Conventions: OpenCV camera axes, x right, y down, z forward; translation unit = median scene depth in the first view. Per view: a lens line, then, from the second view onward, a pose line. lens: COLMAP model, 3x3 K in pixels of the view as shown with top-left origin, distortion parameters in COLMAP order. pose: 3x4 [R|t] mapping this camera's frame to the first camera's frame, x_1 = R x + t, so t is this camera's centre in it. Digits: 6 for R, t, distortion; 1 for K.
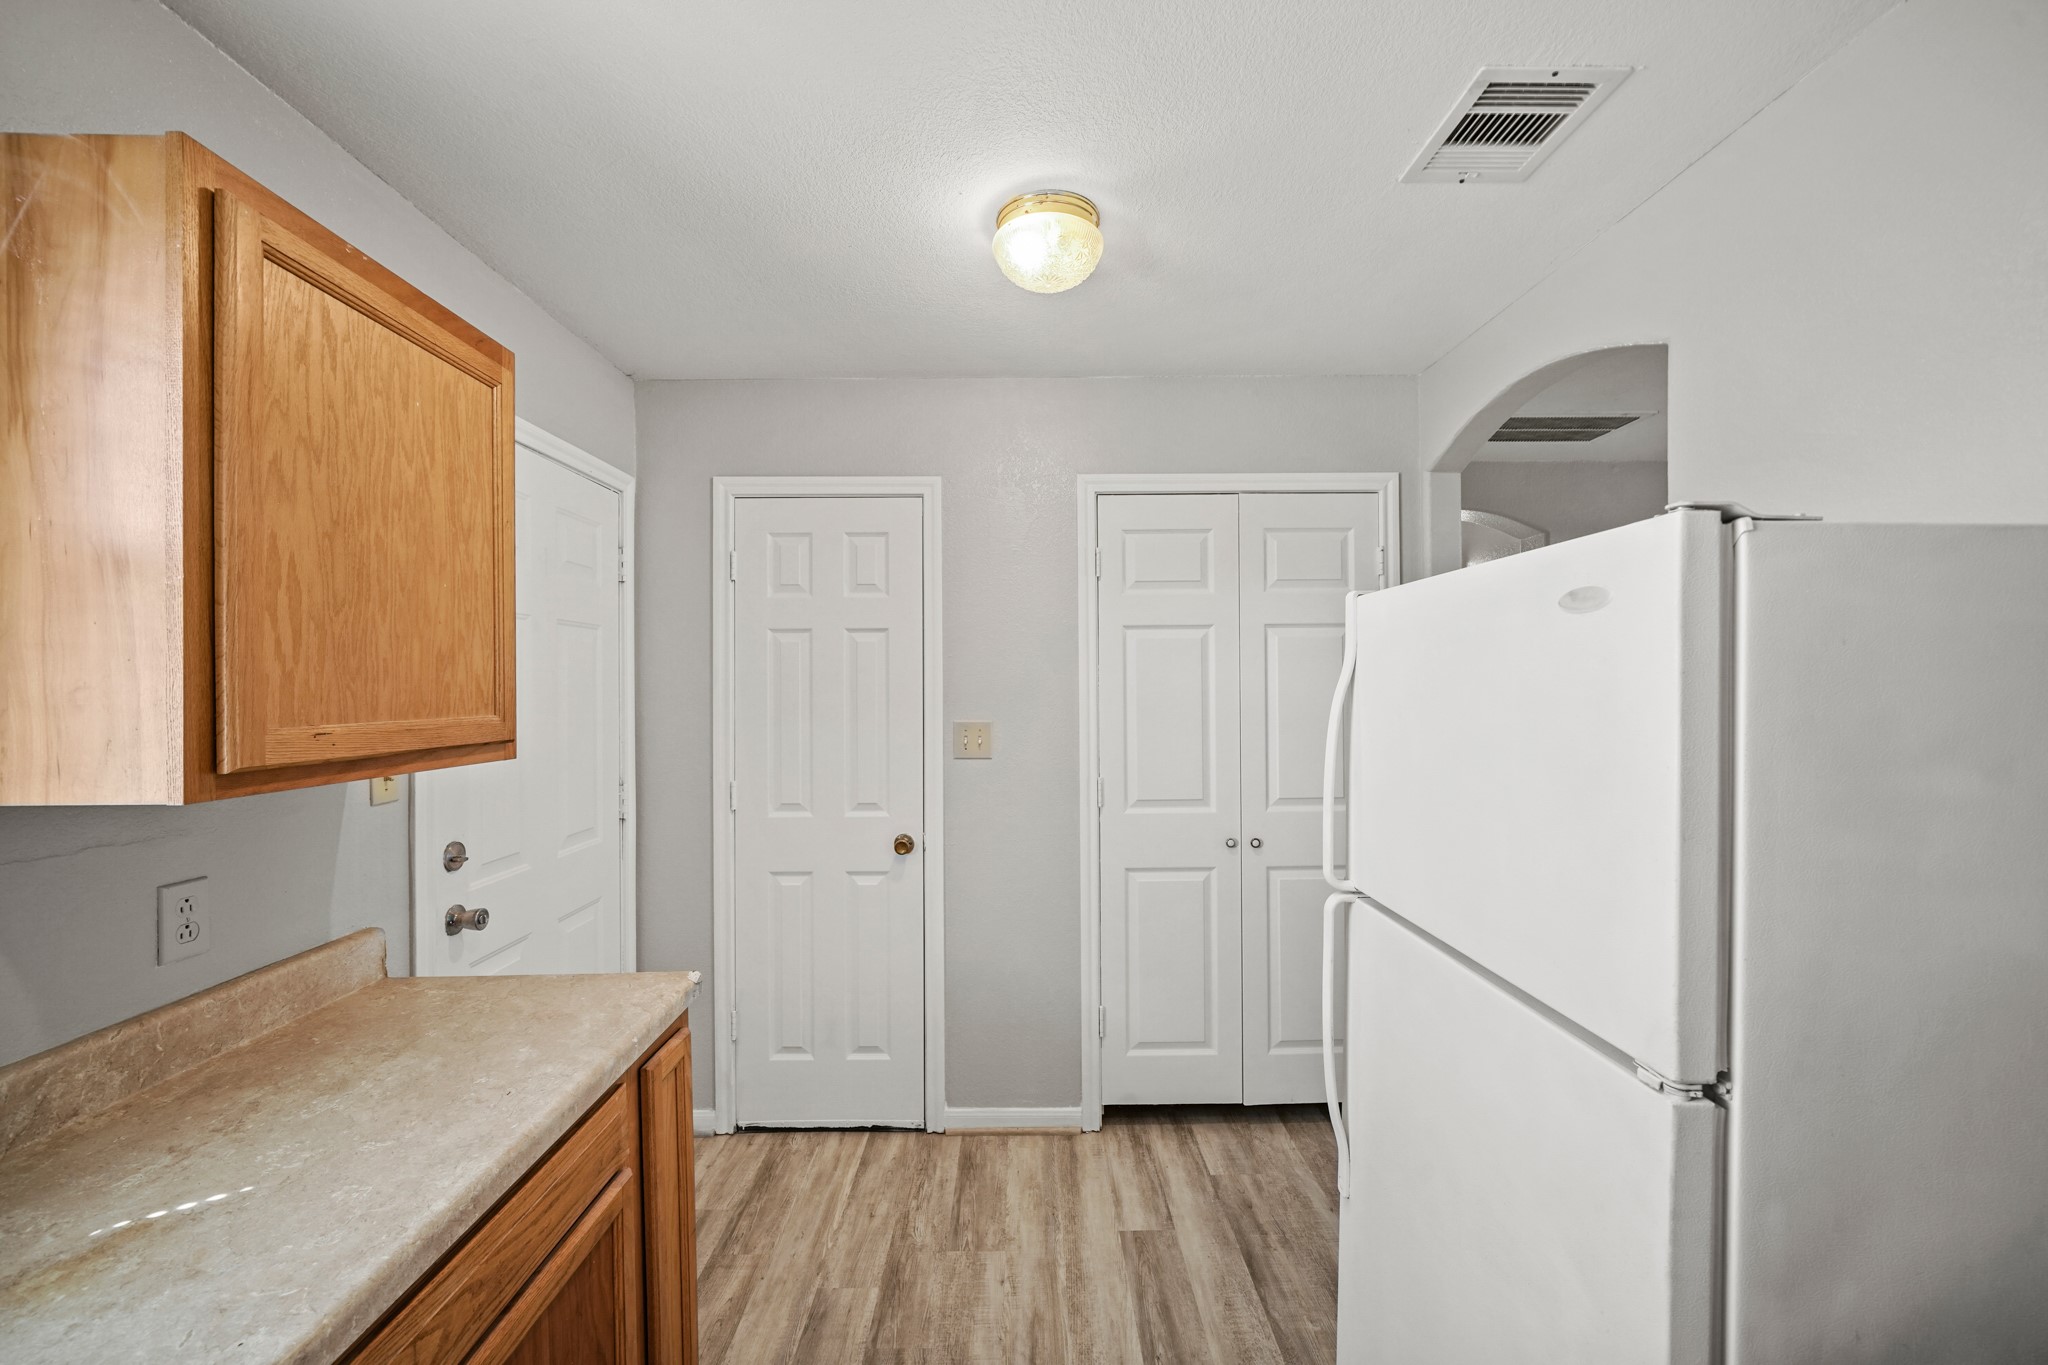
lens RADIAL K [[804.8, 0, 1026.2], [0, 804.8, 684.6], [0, 0, 1]] dist [-0.009832, 0.000038]
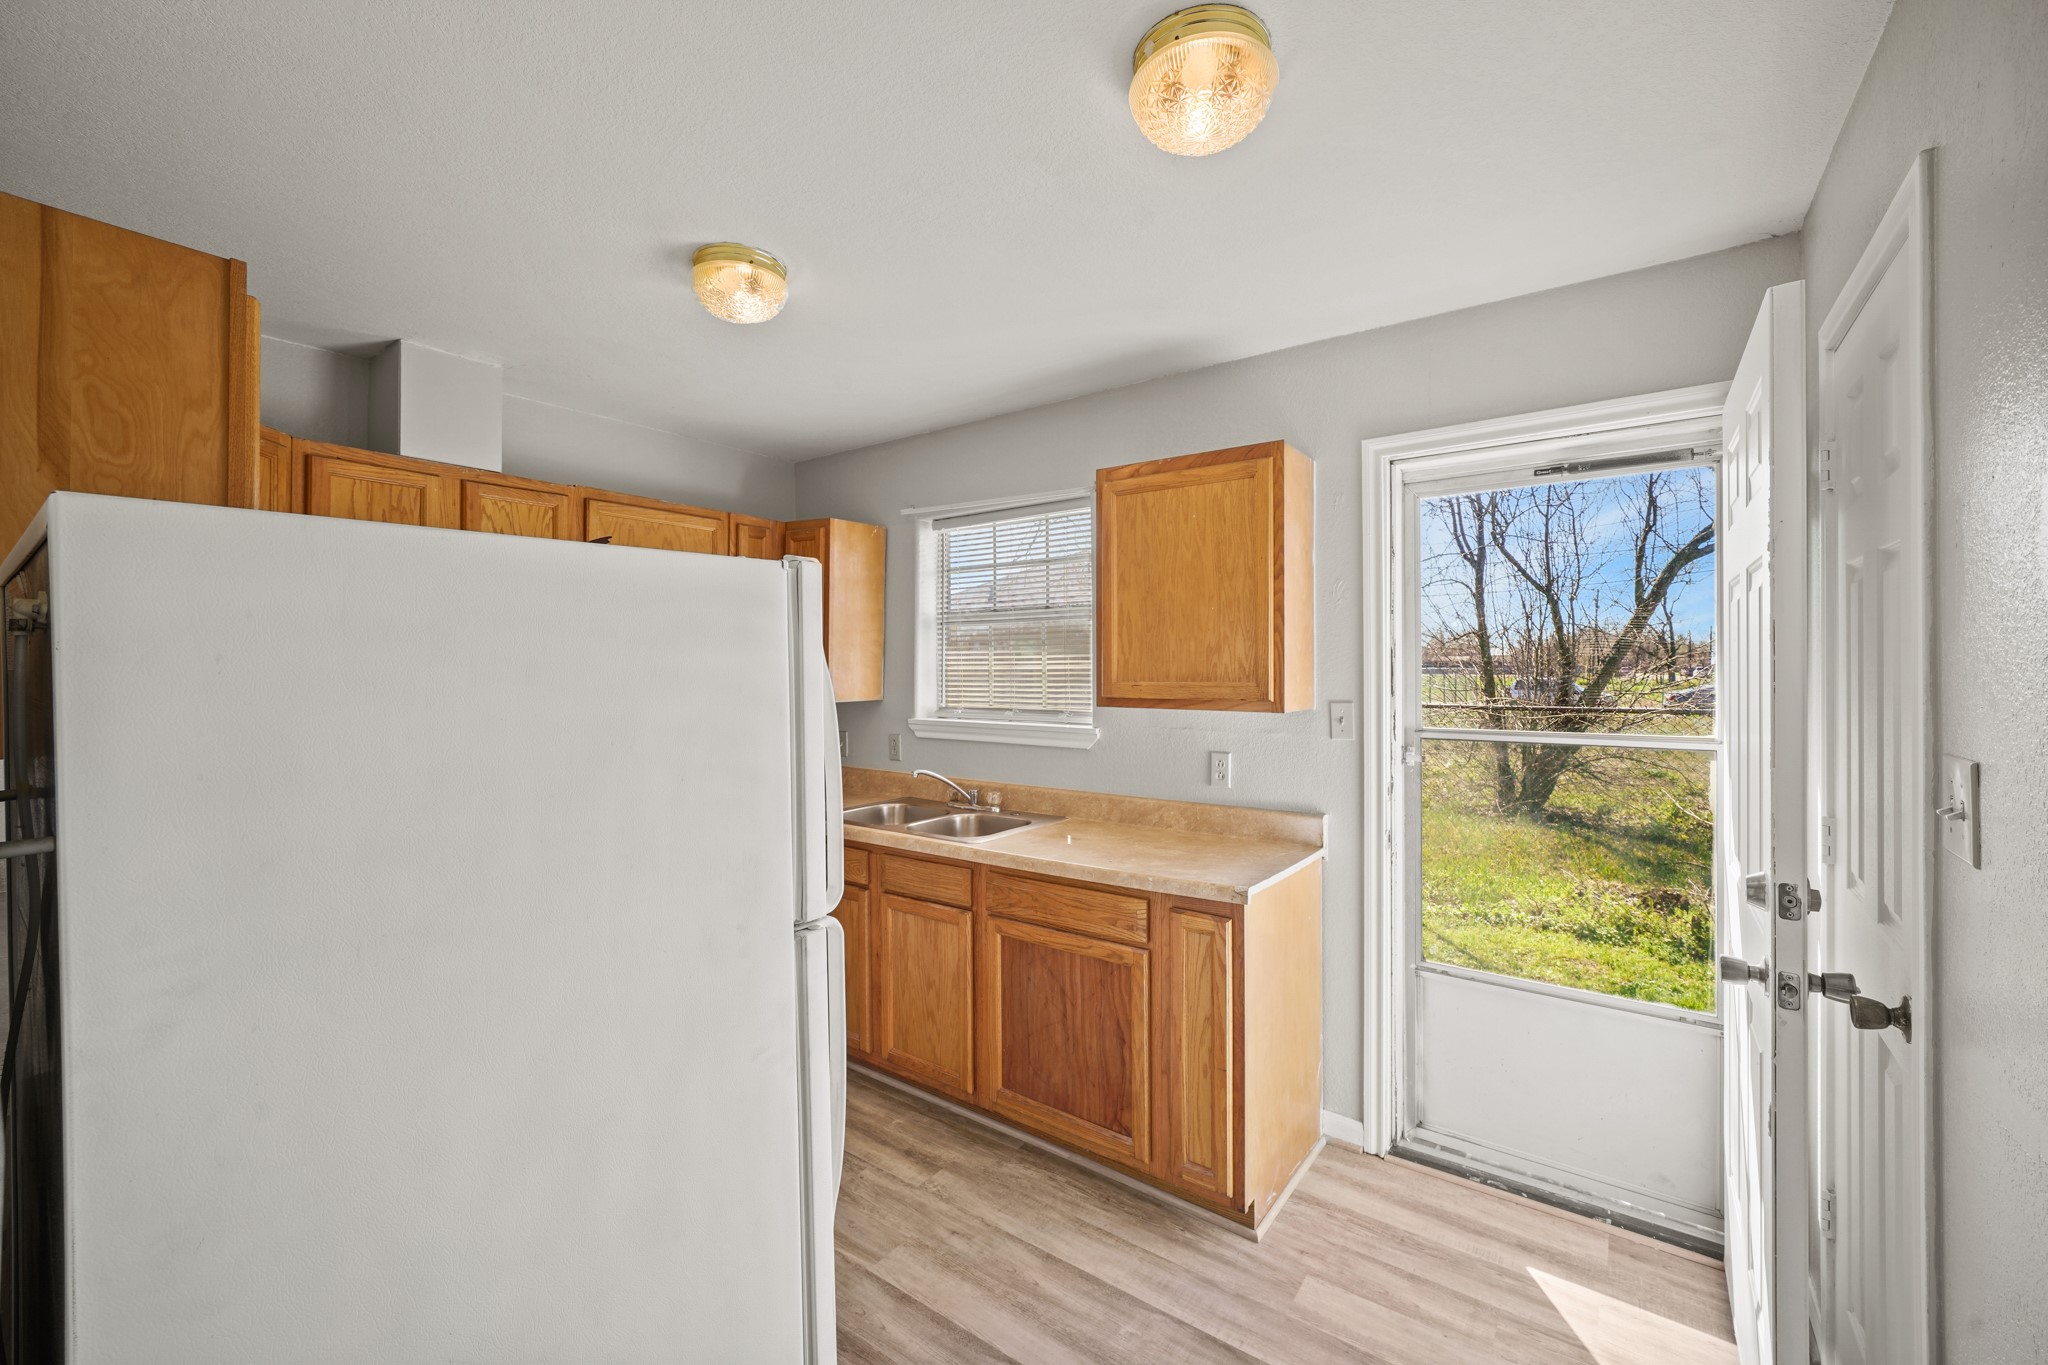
lens RADIAL K [[817.9, 0, 1031.1], [0, 817.9, 667.7], [0, 0, 1]] dist [-0.009082, 0.001645]
pose [[-0.600298, 0.008579, -0.799730, 0.872920], [0.007913, 0.999957, 0.004787, -0.002947], [0.799737, -0.003455, -0.600341, 1.576212]]
